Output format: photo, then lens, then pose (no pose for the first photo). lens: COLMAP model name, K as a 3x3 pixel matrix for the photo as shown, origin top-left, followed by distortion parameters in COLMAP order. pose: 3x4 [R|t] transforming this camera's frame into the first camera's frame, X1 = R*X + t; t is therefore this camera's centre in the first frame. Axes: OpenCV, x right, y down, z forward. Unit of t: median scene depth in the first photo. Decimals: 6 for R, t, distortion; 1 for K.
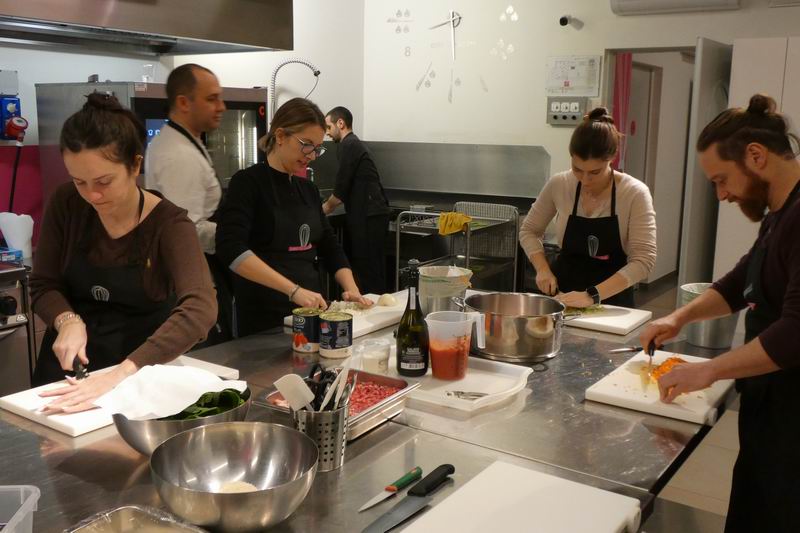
lens RADIAL K [[801.3, 0, 400.0], [0, 801.3, 266.5], [0, 0, 1]] dist [-0.003320, -0.003256]
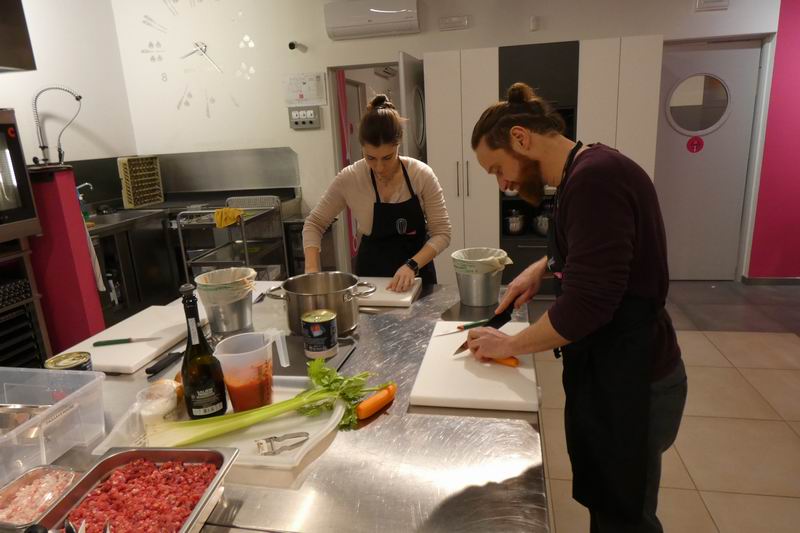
lens RADIAL K [[514.2, 0, 400.7], [0, 514.2, 251.6], [0, 0, 1]] dist [-0.000304, -0.003419]
pose [[0.916757, -0.158231, 0.366770, 0.012237], [0.140724, 0.987266, 0.074178, -0.020942], [-0.373837, -0.016389, 0.927350, 0.176306]]
